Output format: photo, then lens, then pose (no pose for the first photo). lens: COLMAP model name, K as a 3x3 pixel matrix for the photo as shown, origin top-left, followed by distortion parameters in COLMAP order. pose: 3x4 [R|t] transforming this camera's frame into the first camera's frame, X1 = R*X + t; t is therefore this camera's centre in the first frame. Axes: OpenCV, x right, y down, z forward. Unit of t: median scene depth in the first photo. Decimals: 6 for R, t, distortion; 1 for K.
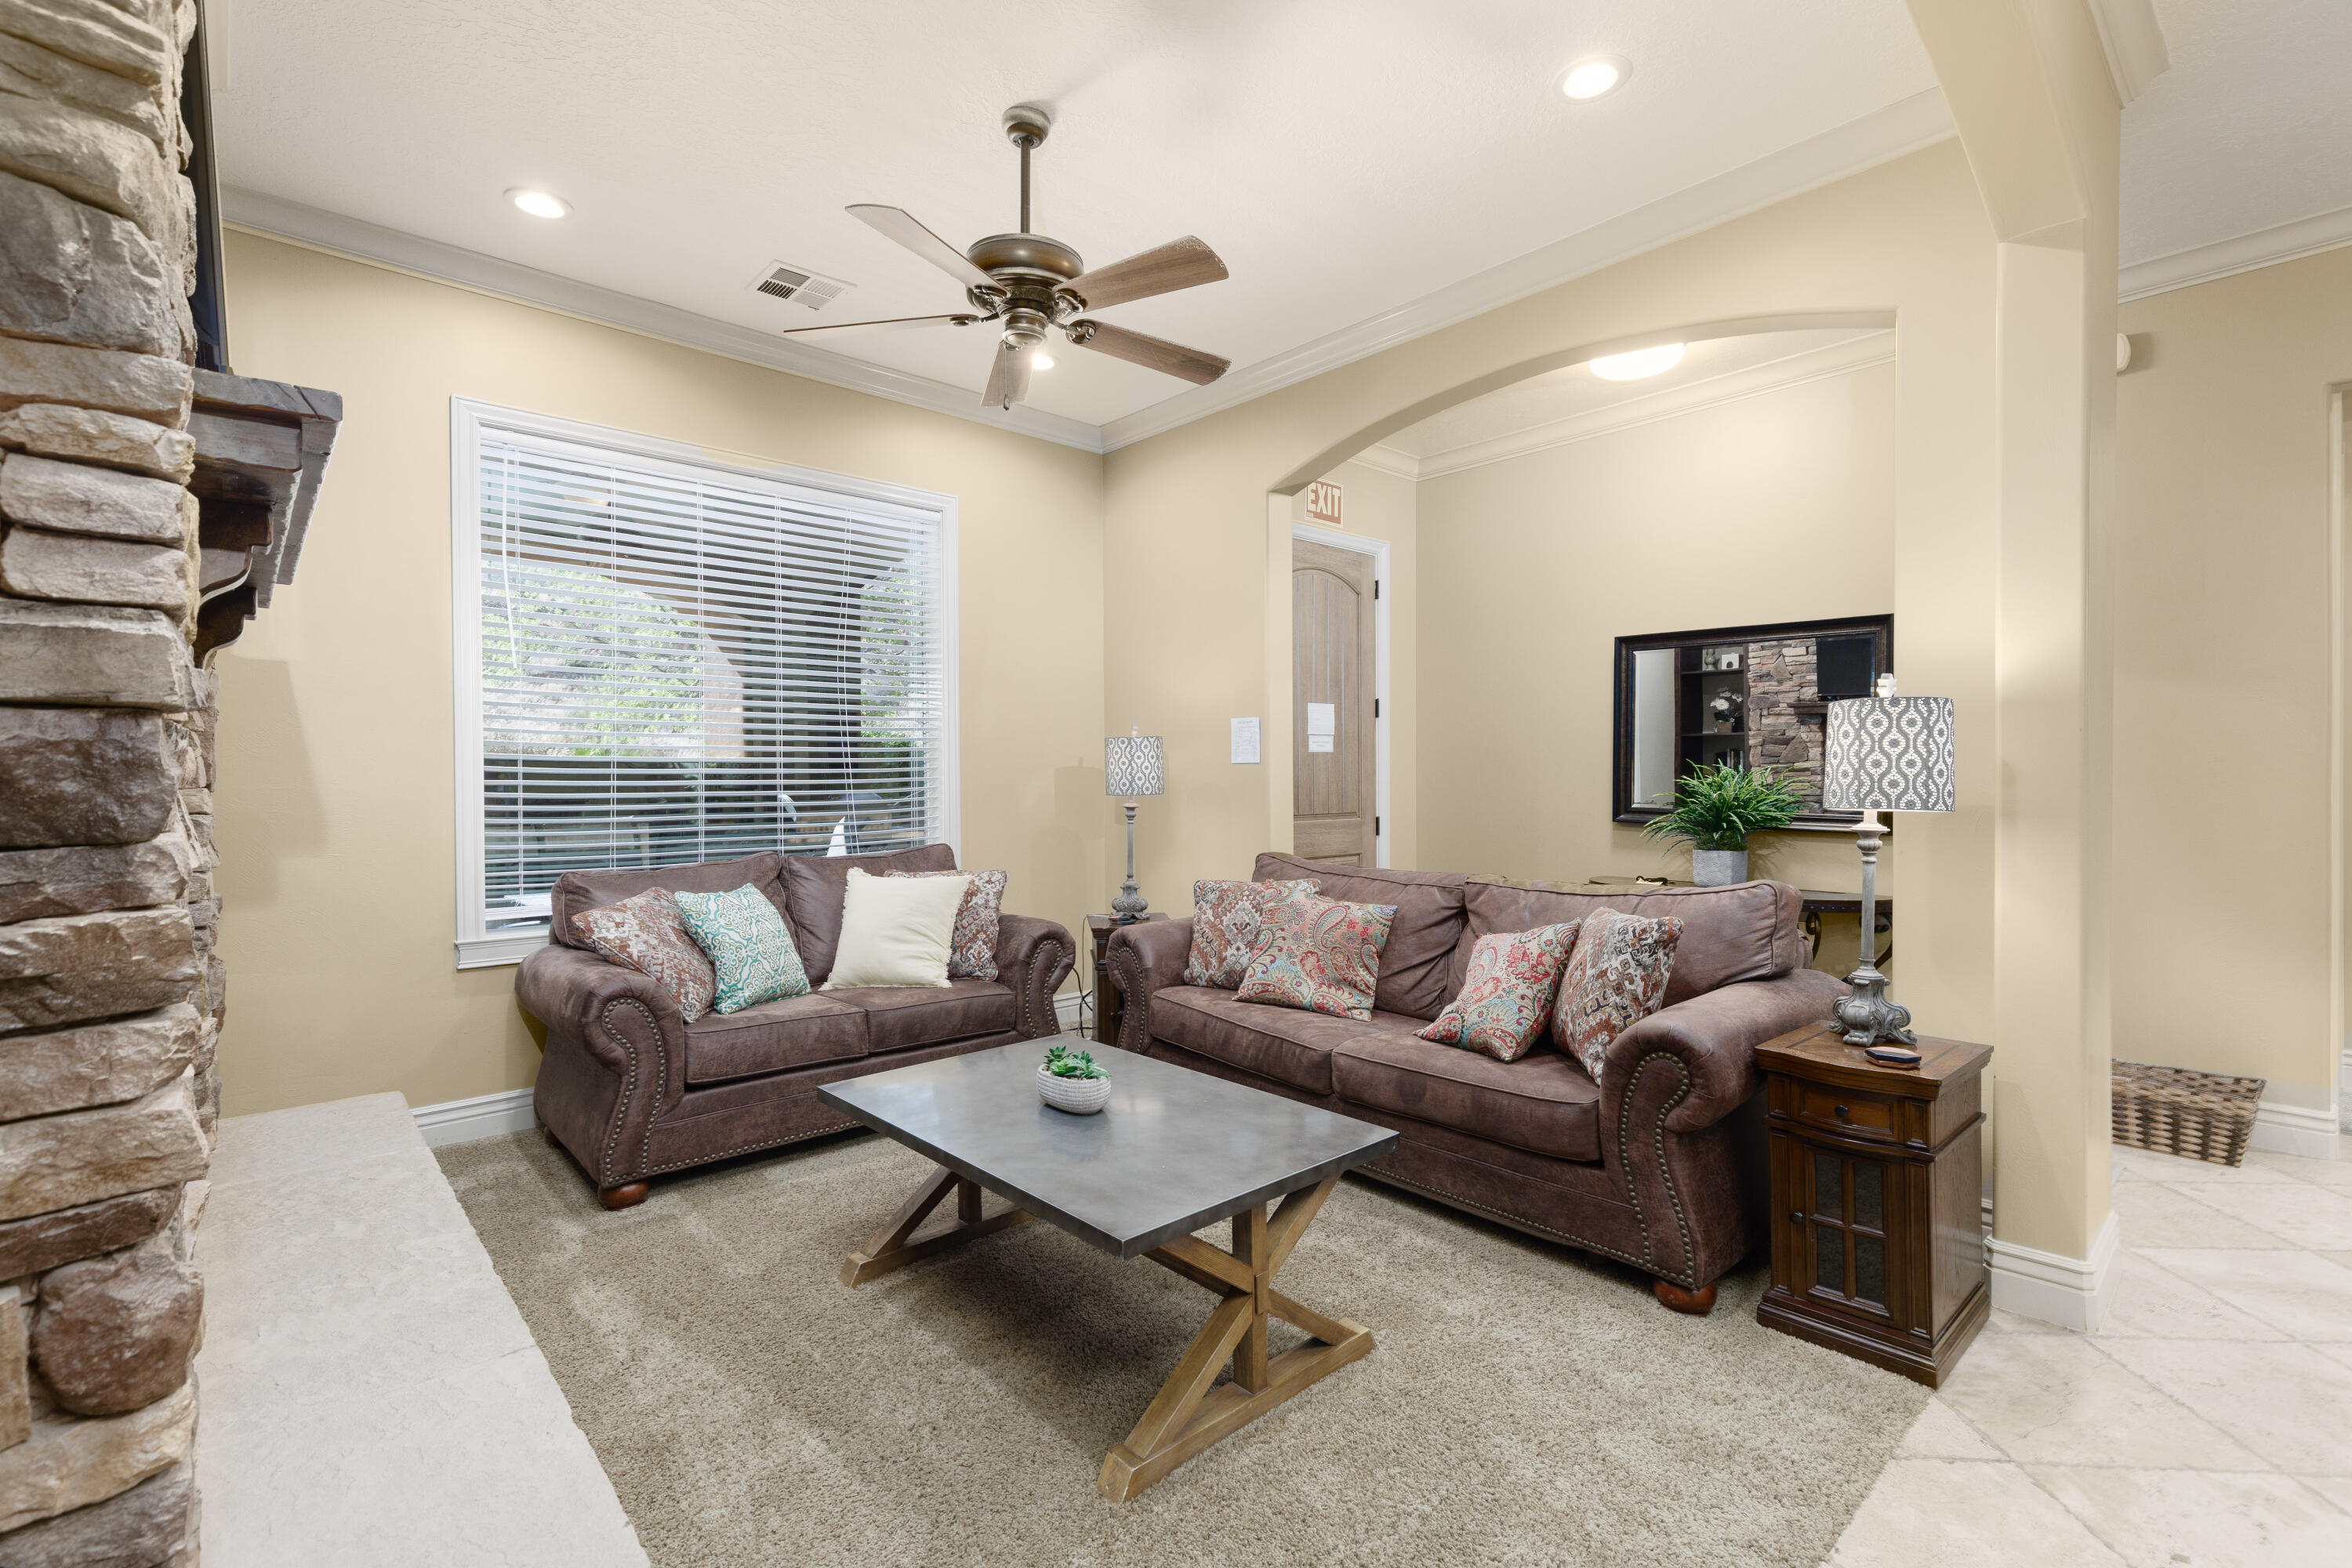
lens RADIAL K [[1048.6, 0, 1187.0], [0, 1048.6, 787.3], [0, 0, 1]] dist [0.002428, 0.000805]
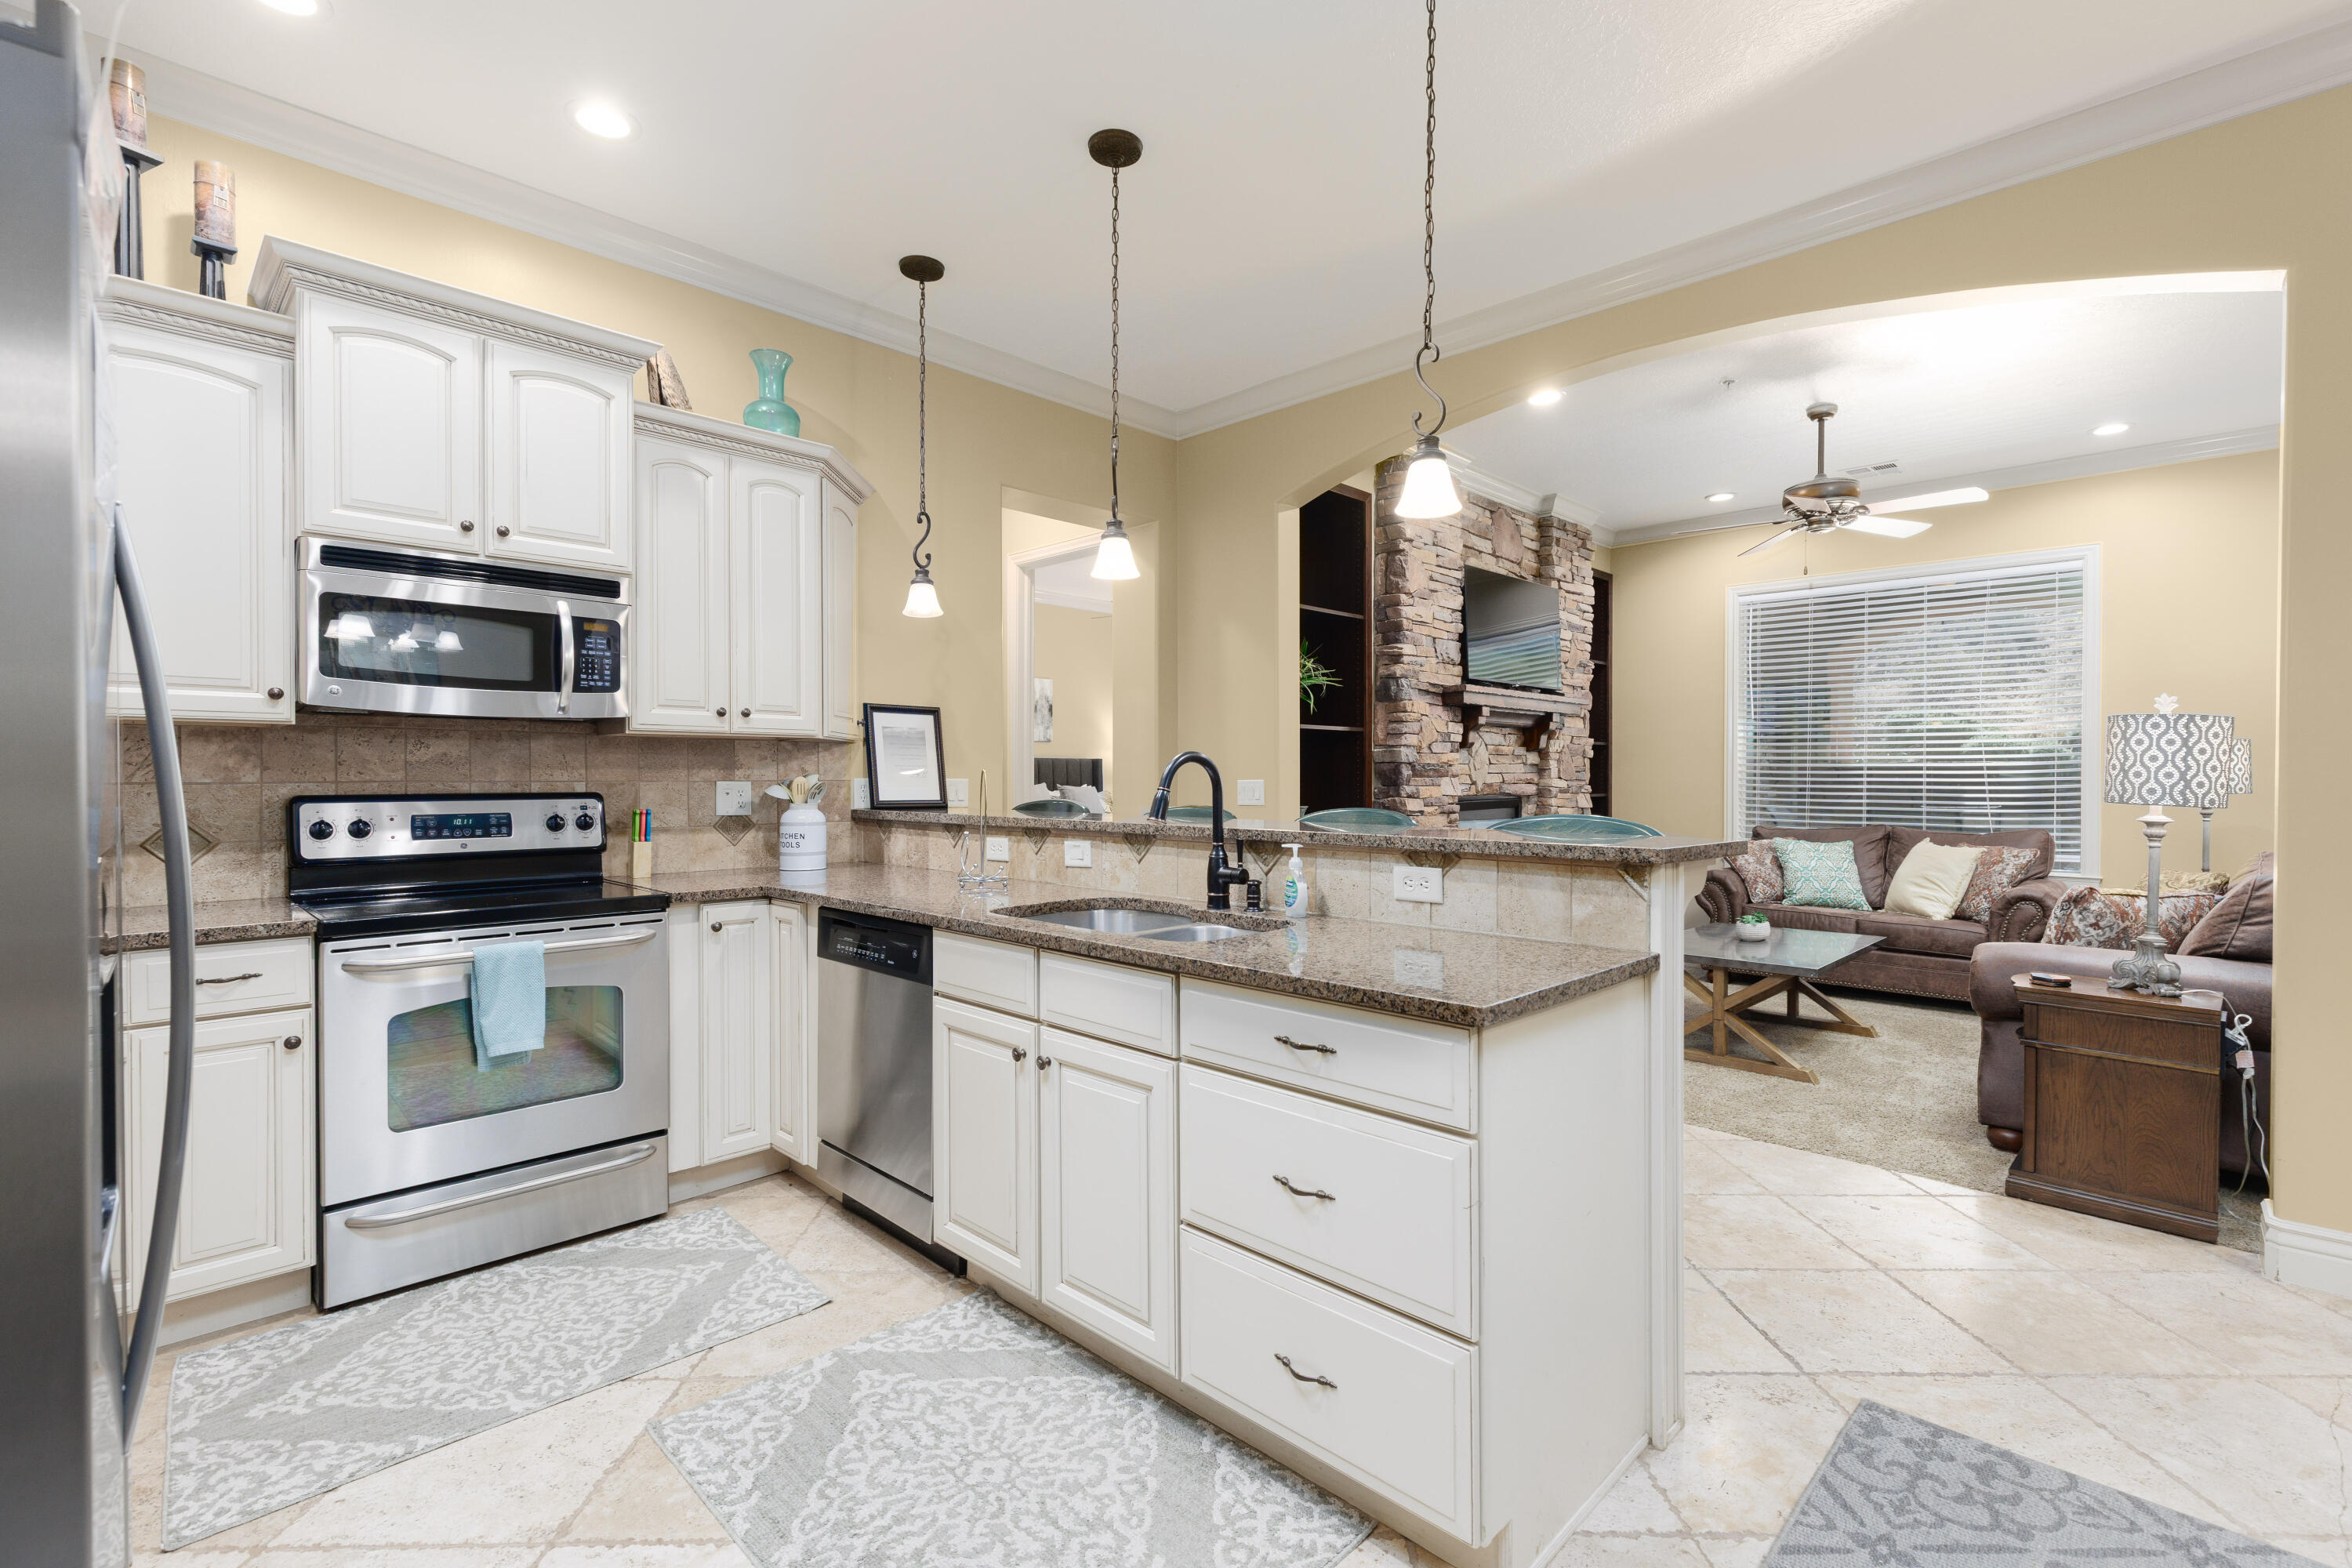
lens RADIAL K [[1048.6, 0, 1195.8], [0, 1048.6, 786.0], [0, 0, 1]] dist [0.002428, 0.000805]
pose [[0.067380, 0.017756, -0.997569, 1.859356], [-0.021989, 0.999625, 0.016307, -0.004037], [0.997485, 0.020837, 0.067745, -0.239841]]
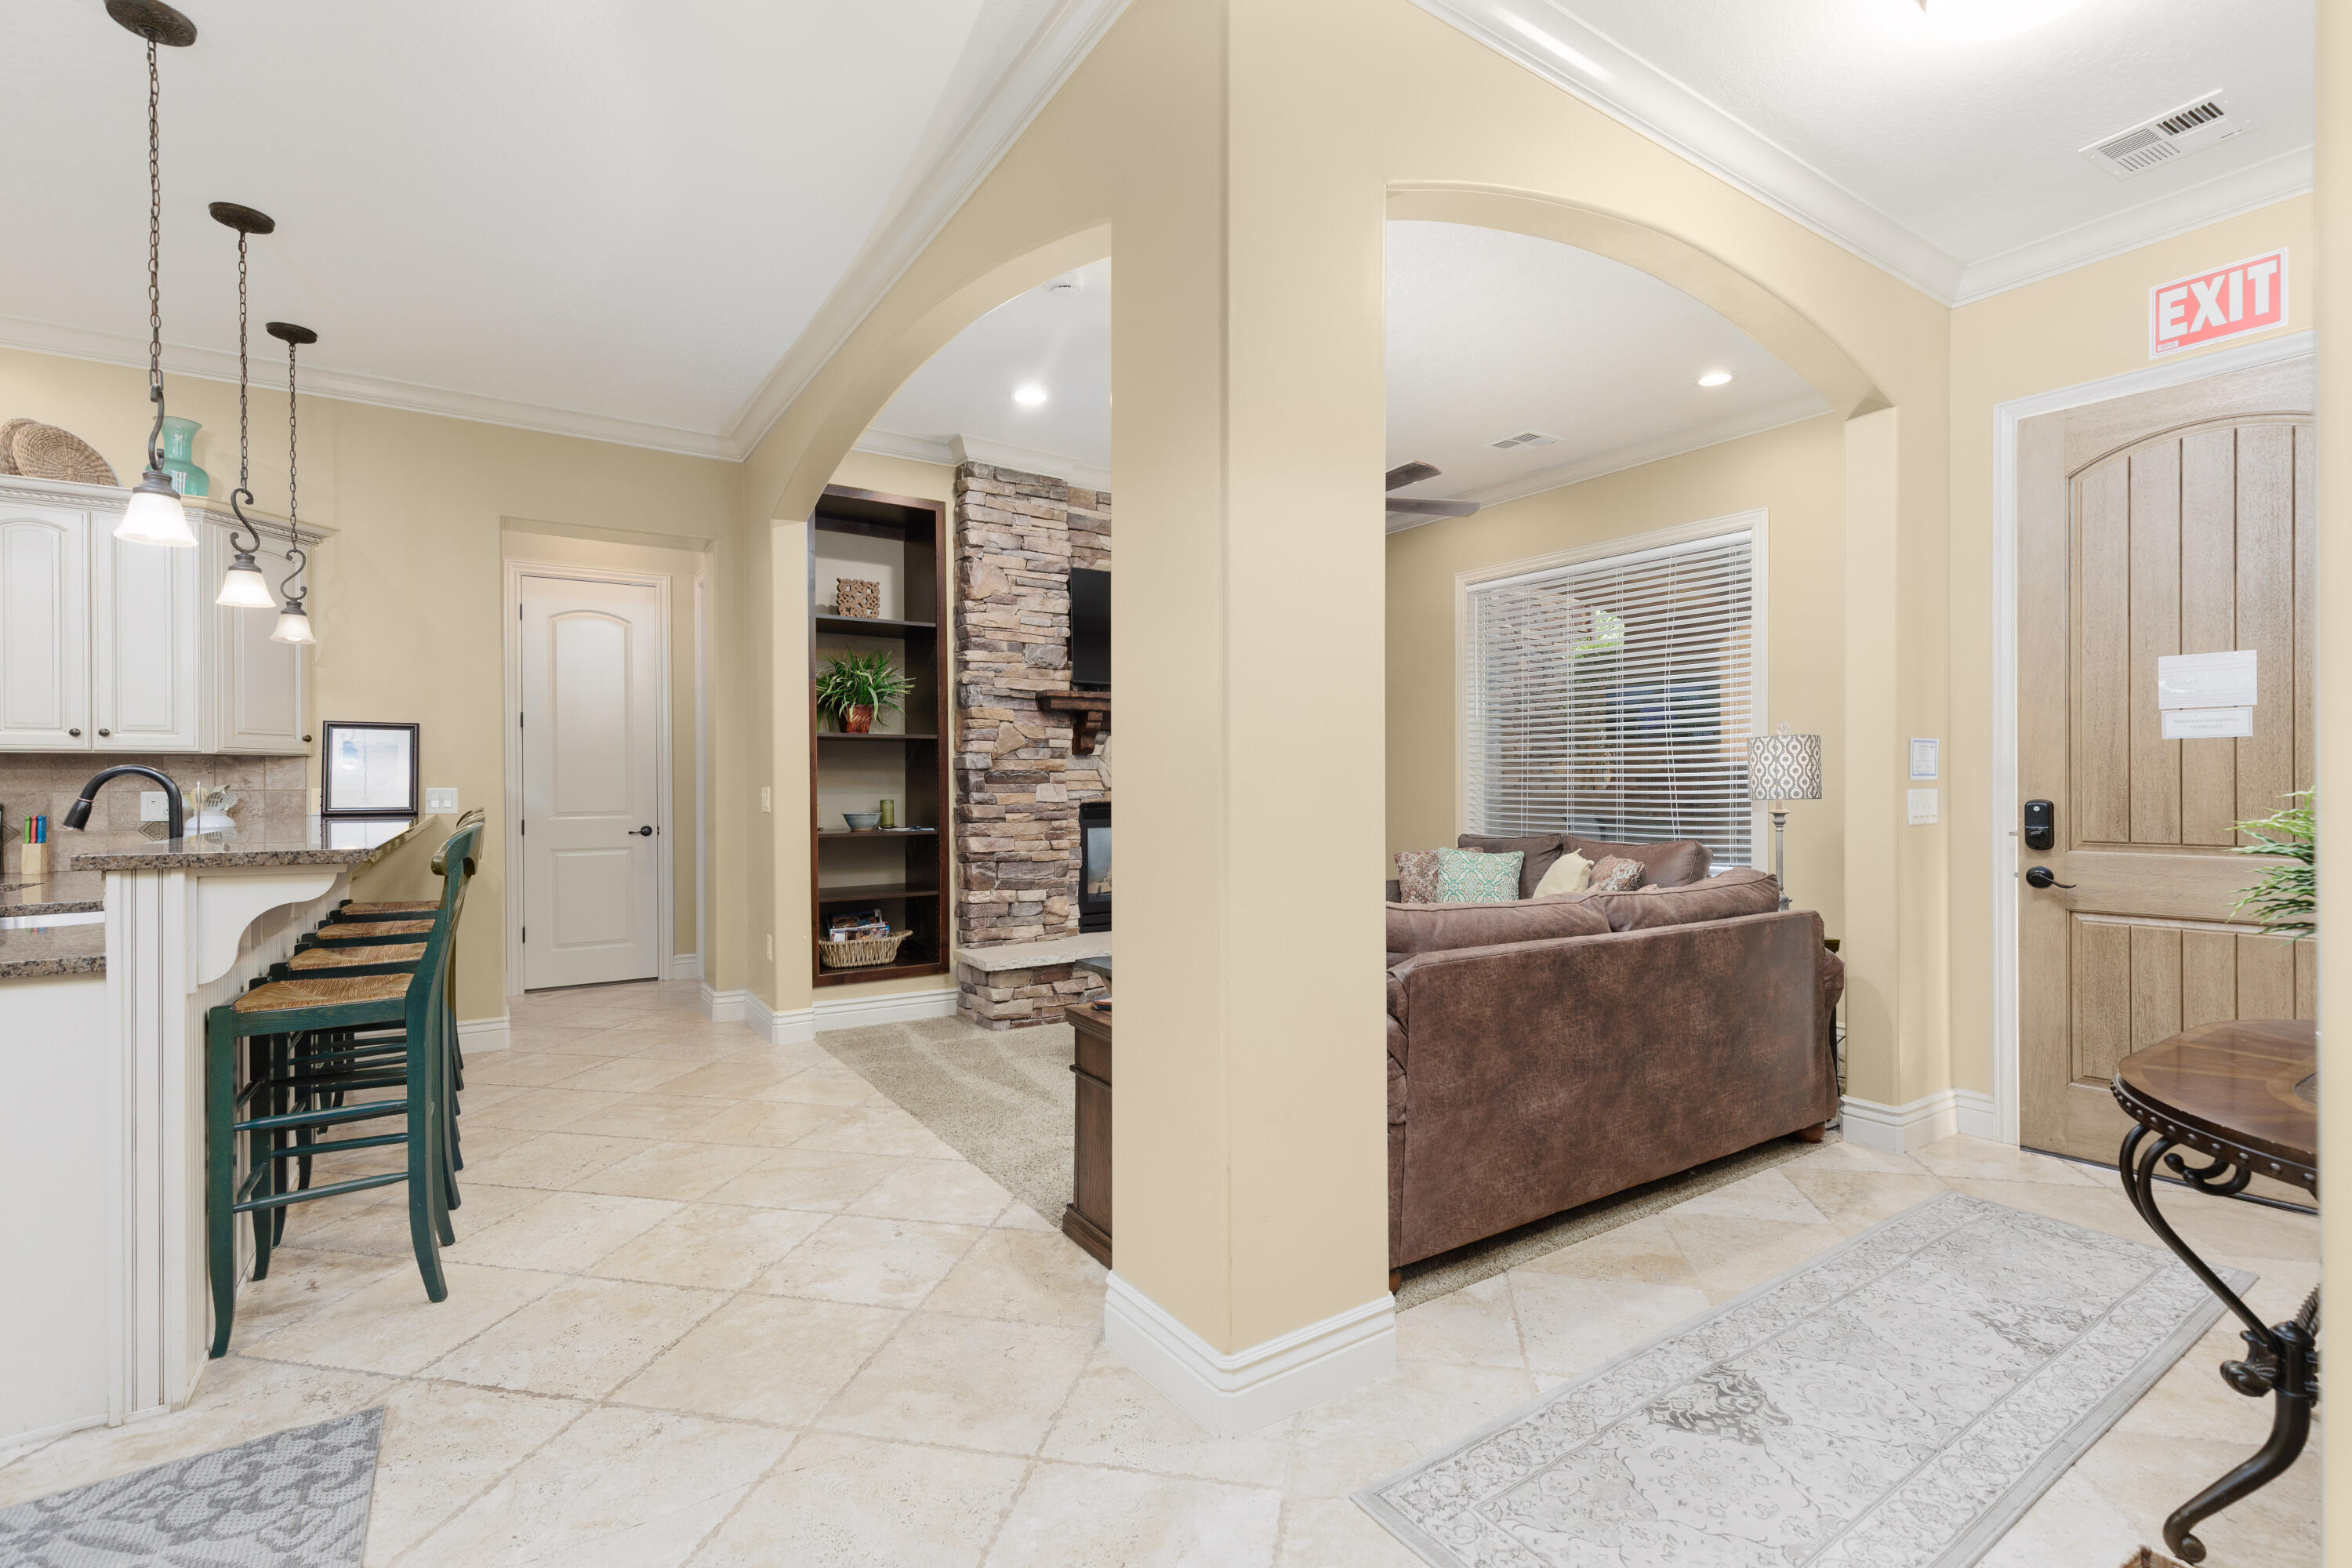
lens RADIAL K [[1048.6, 0, 1184.2], [0, 1048.6, 783.1], [0, 0, 1]] dist [0.002428, 0.000805]
pose [[-0.145127, 0.000864, -0.989413, 1.786056], [-0.010628, 0.999941, 0.002432, -0.008237], [0.989356, 0.010869, -0.145110, 1.184150]]
